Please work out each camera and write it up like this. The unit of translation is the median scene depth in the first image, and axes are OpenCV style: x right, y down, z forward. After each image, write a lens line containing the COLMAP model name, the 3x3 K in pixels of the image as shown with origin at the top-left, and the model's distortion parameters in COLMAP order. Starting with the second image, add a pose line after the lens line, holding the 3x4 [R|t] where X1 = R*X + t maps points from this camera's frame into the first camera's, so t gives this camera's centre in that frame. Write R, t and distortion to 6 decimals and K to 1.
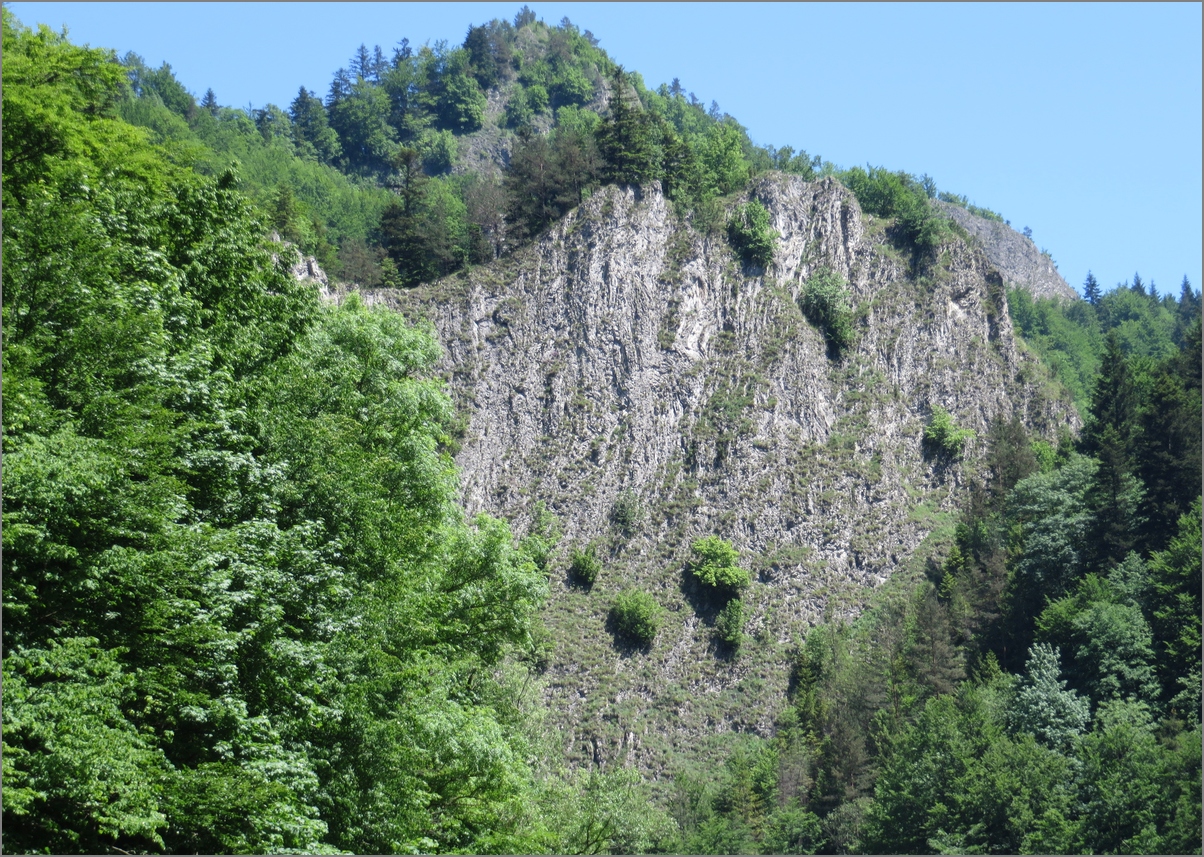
lens RADIAL K [[3905.2, 0, 602.0], [0, 3905.2, 428.8], [0, 0, 1]] dist [0.000830, 0.000000]
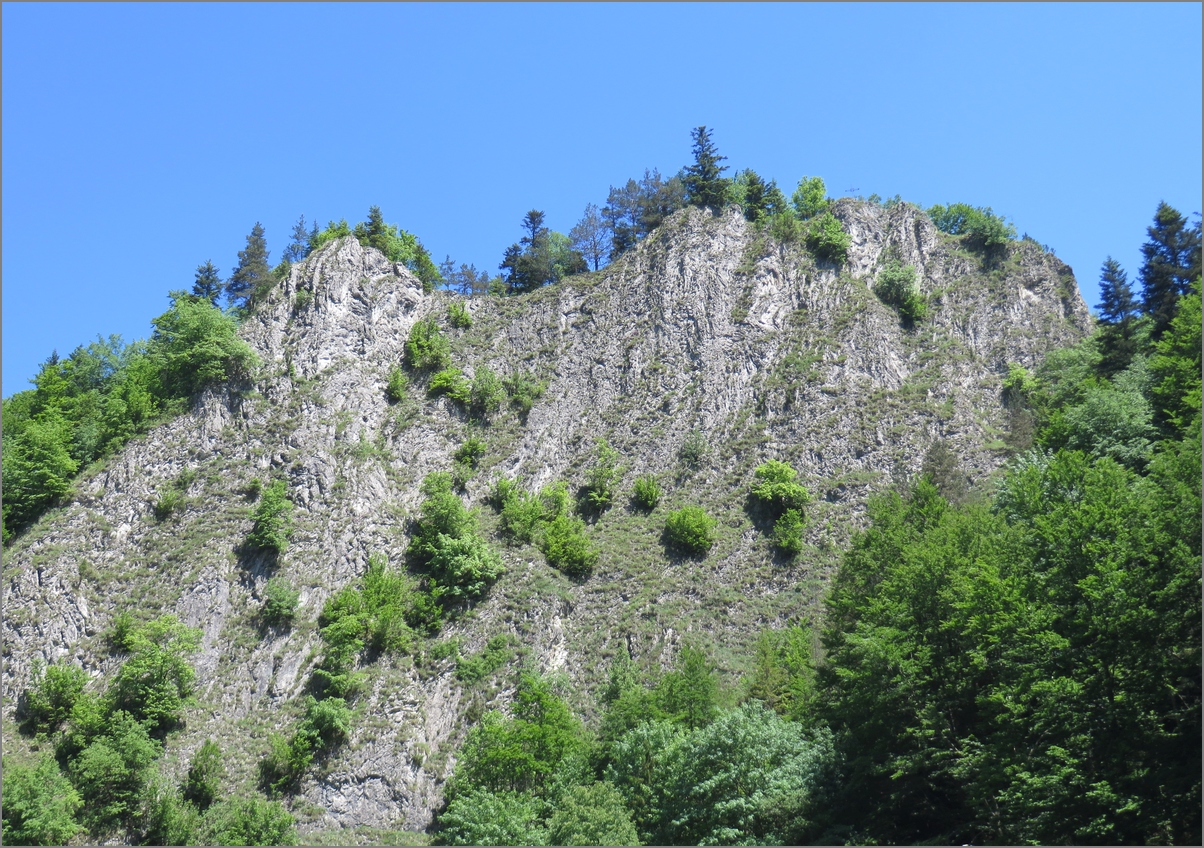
lens RADIAL K [[1539.1, 0, 601.6], [0, 1539.1, 422.4], [0, 0, 1]] dist [-0.001133, 0.000000]
pose [[0.938686, -0.144526, -0.313018, 0.116523], [0.073989, 0.971189, -0.226536, 0.108227], [0.336740, 0.189486, 0.922335, 0.578276]]
